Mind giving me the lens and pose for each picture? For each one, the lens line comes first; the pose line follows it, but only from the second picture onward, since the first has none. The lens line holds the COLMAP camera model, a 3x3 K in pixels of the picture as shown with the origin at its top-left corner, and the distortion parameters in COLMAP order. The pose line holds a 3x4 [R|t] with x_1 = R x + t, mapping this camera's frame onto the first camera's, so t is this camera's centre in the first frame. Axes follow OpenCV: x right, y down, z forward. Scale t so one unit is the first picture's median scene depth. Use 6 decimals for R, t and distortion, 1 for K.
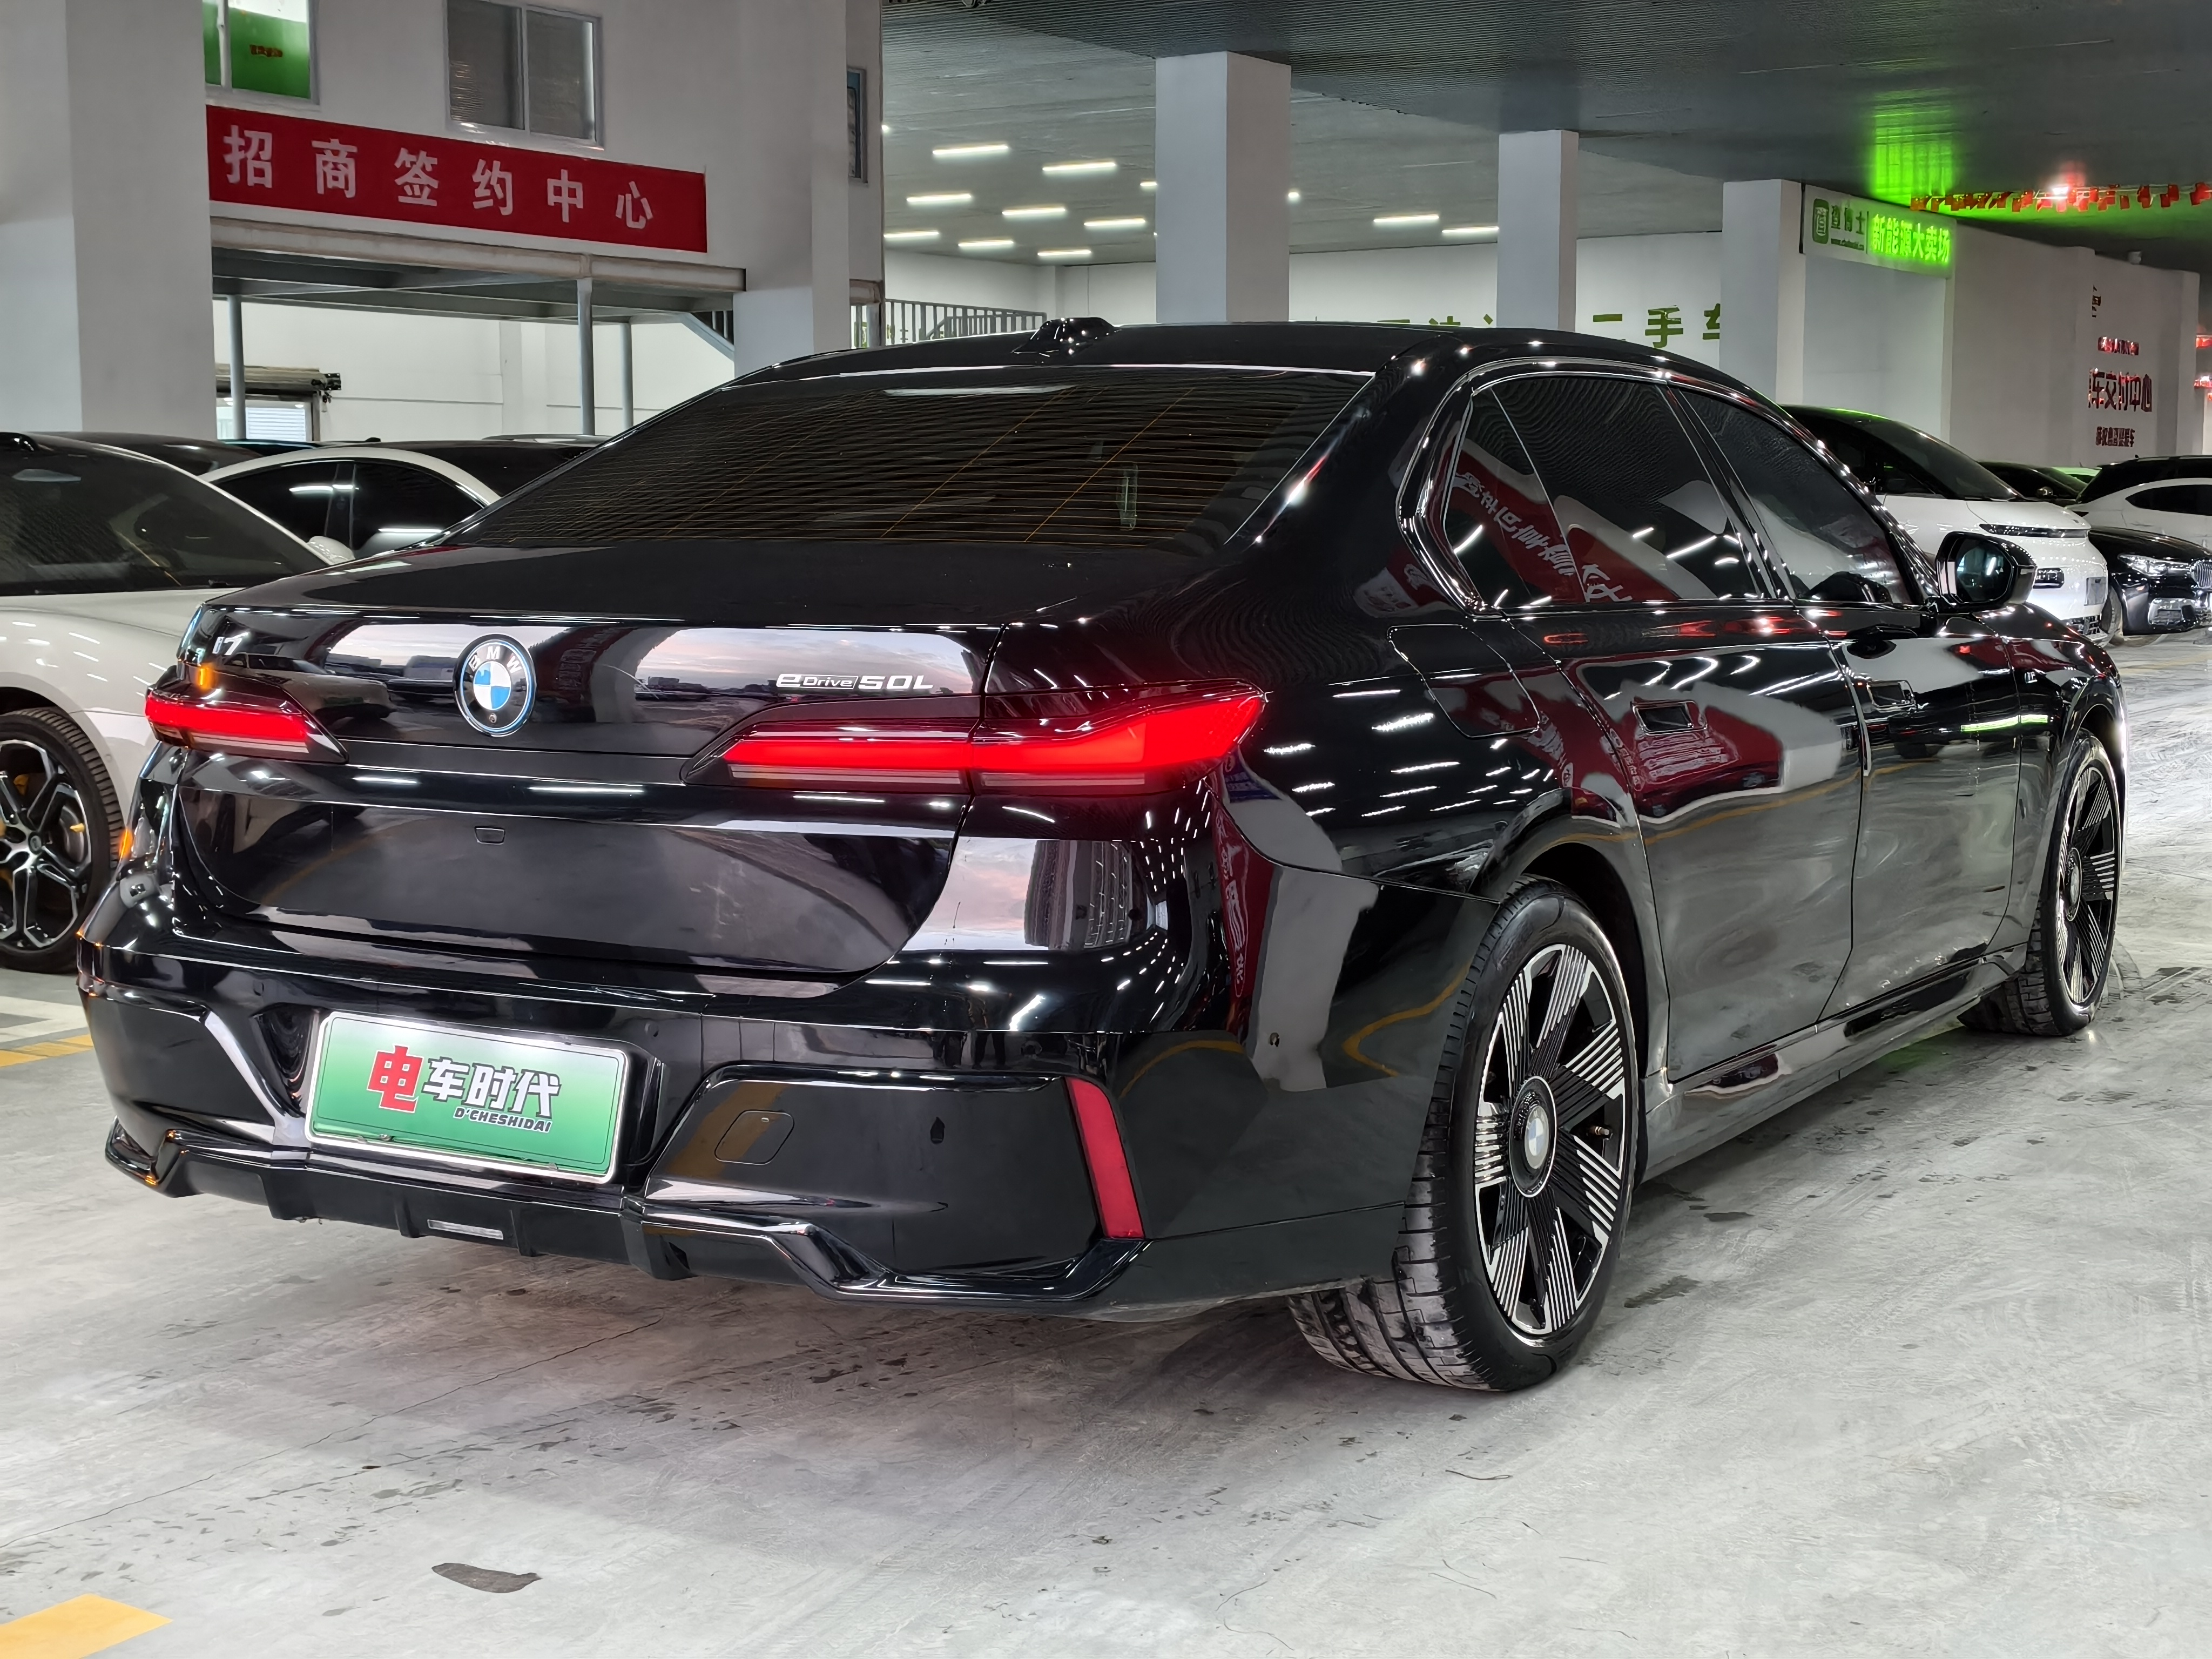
lens RADIAL K [[3014.9, 0, 1139.8], [0, 3014.9, 844.9], [0, 0, 1]] dist [0.072402, 0.000000]
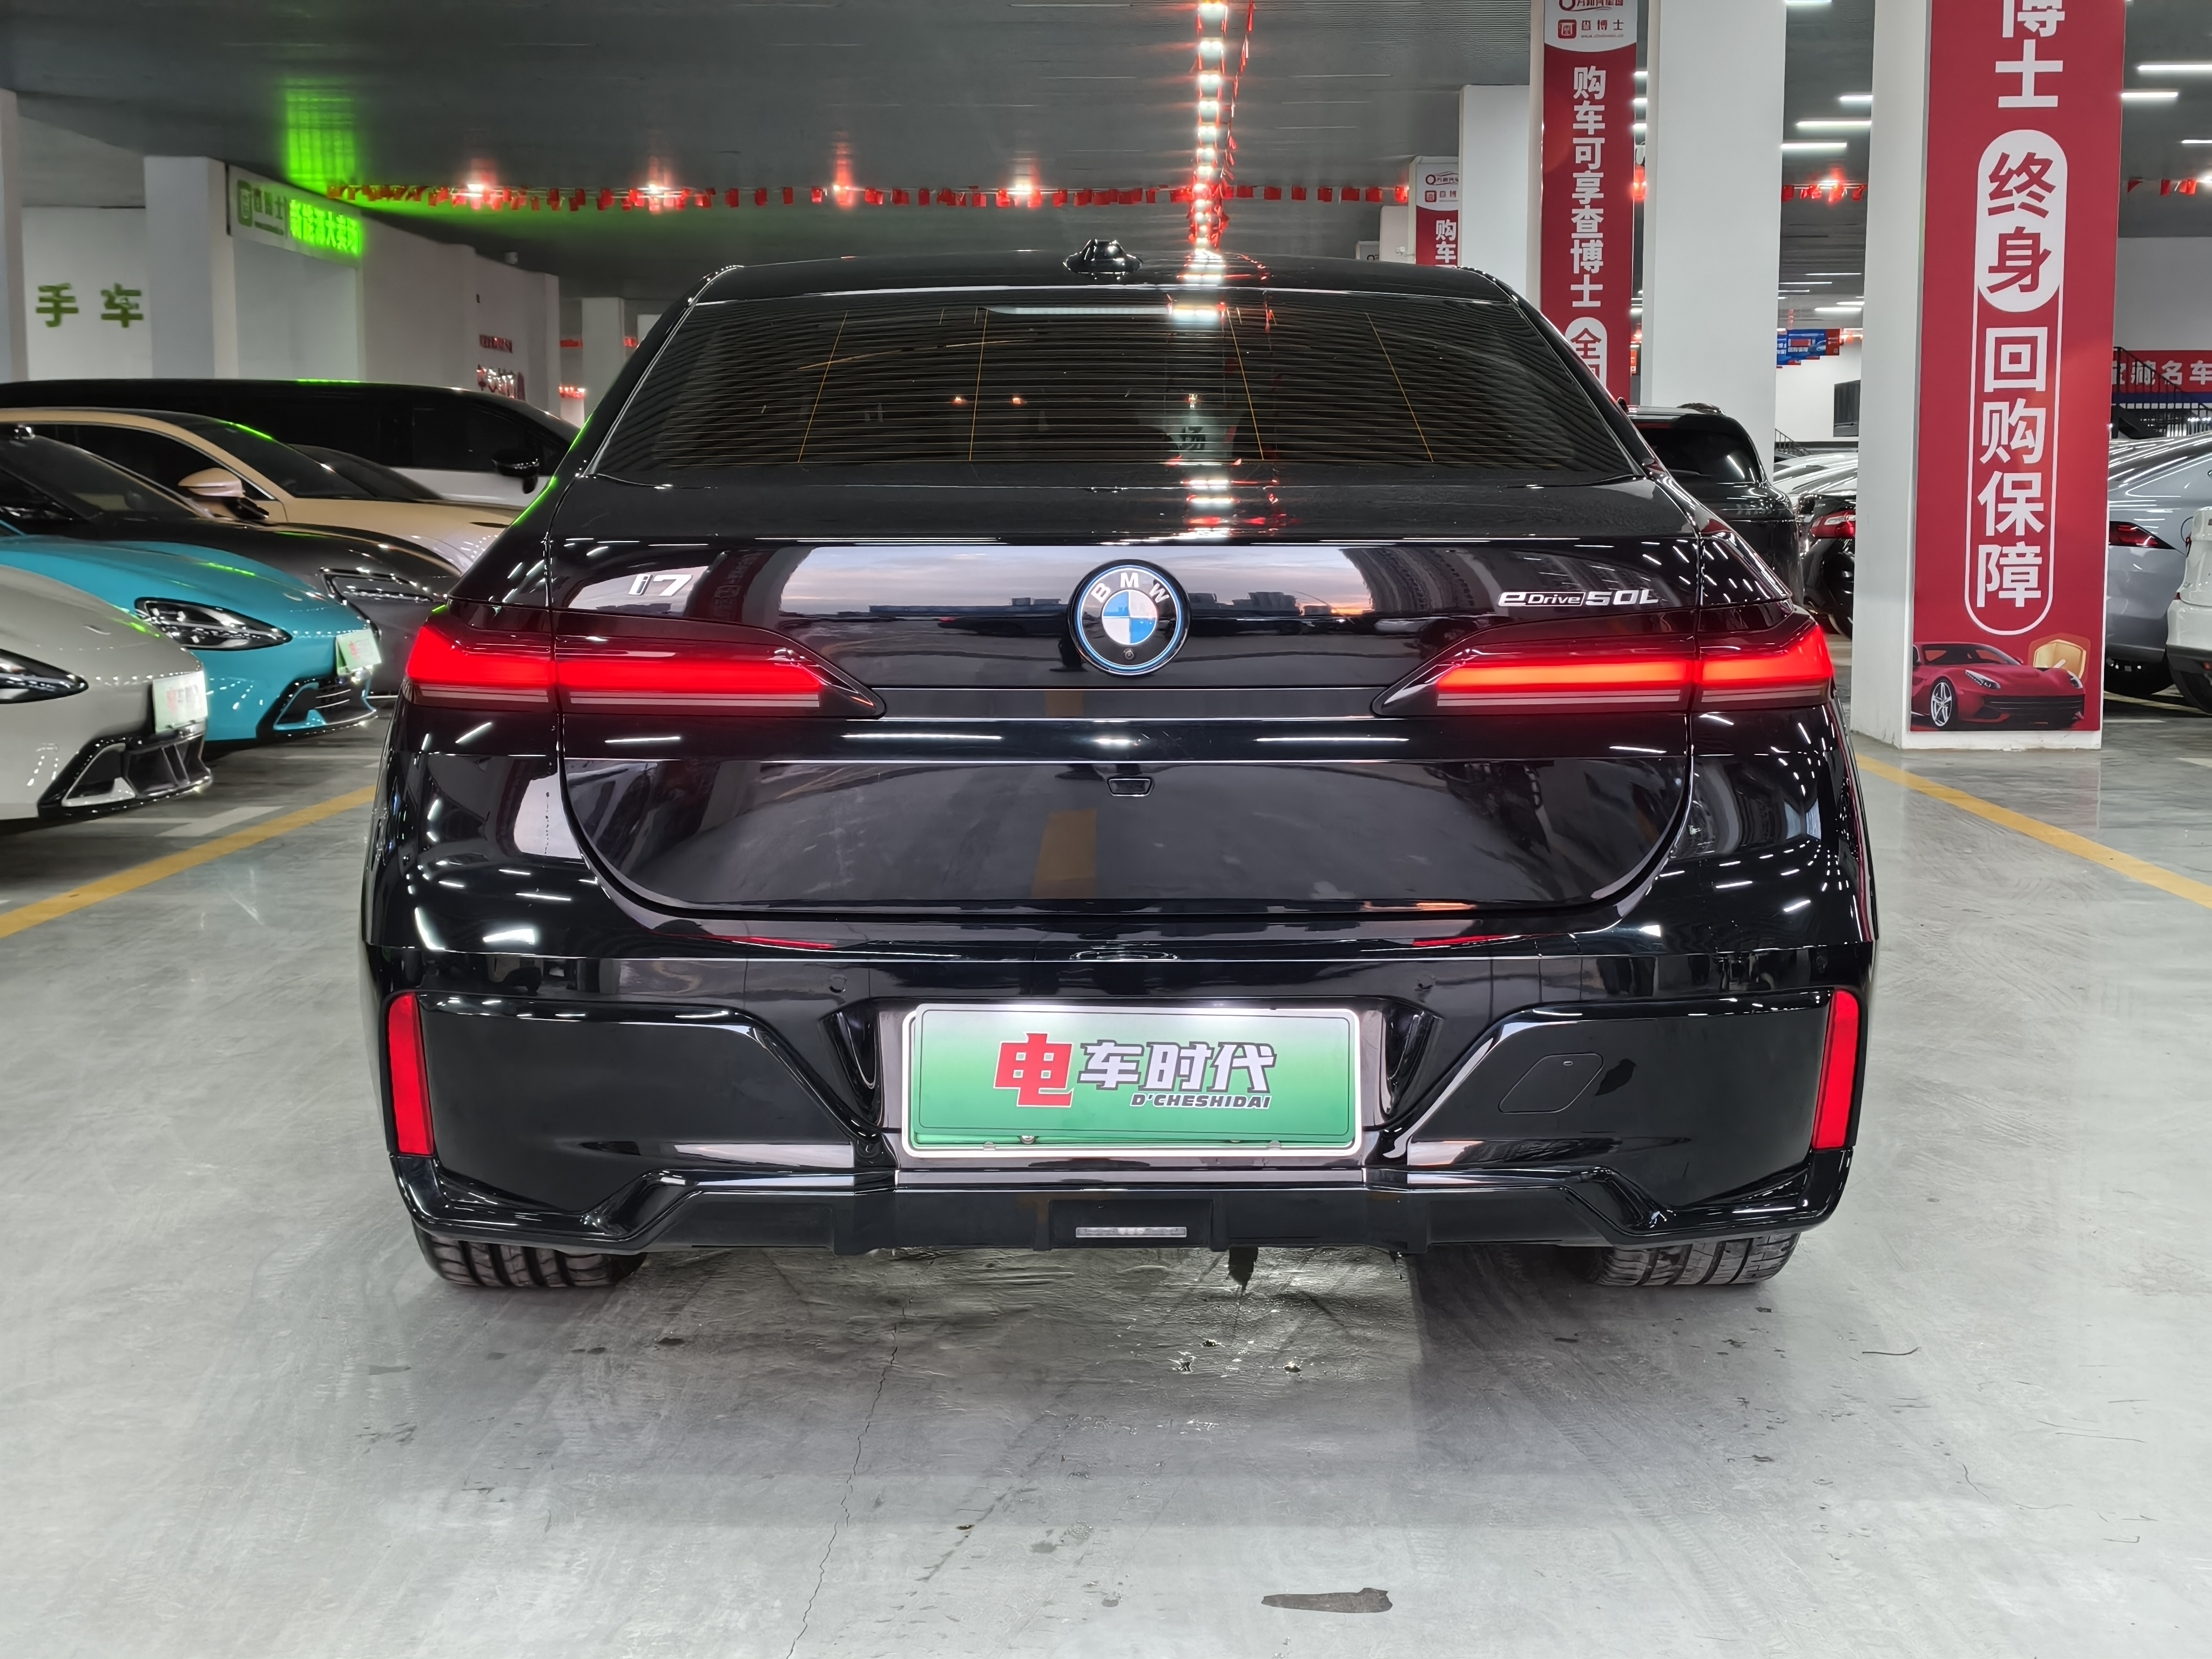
lens RADIAL K [[3014.9, 0, 1103.5], [0, 3014.9, 829.7], [0, 0, 1]] dist [0.072402, 0.000000]
pose [[0.854891, -0.058826, 0.515461, -0.651835], [0.060556, 0.998074, 0.013472, -0.002695], [-0.515261, 0.019697, 0.856807, 0.236436]]
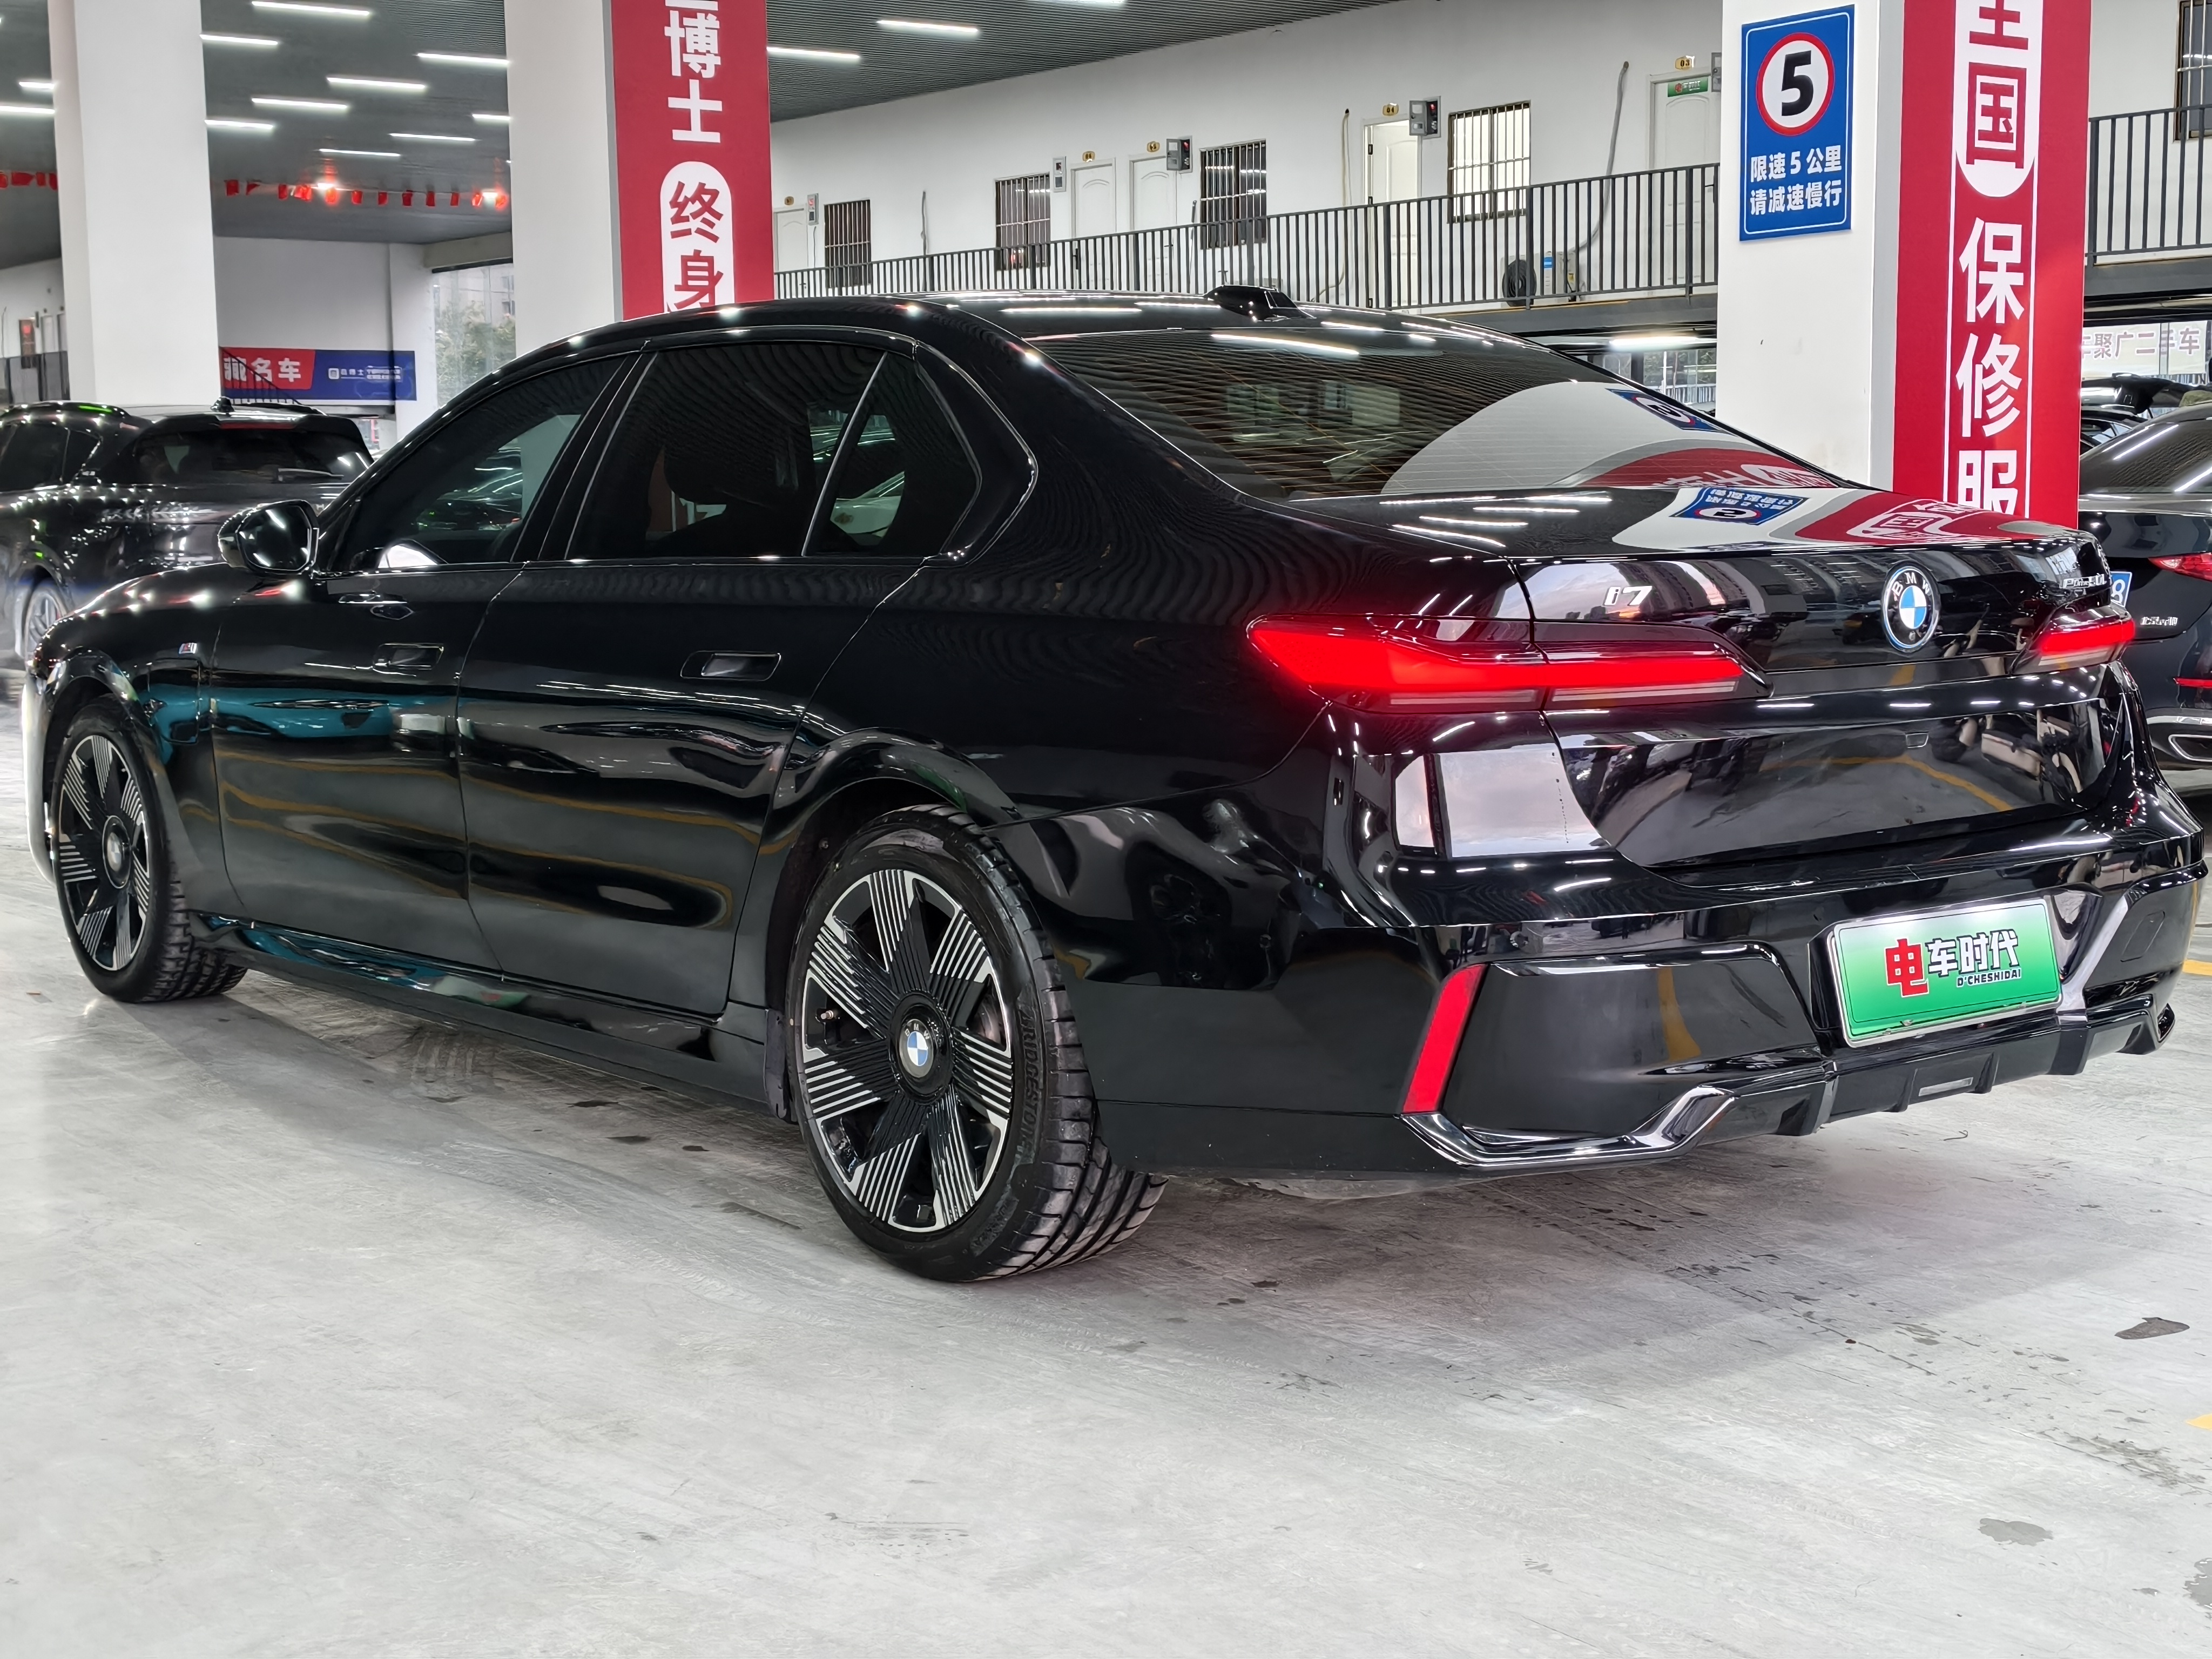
lens RADIAL K [[3014.9, 0, 1100.8], [0, 3014.9, 837.9], [0, 0, 1]] dist [0.072402, 0.000000]
pose [[0.356300, -0.117196, 0.926993, -1.325254], [0.117905, 0.989812, 0.079820, -0.089674], [-0.926903, 0.080857, 0.366488, 0.836700]]
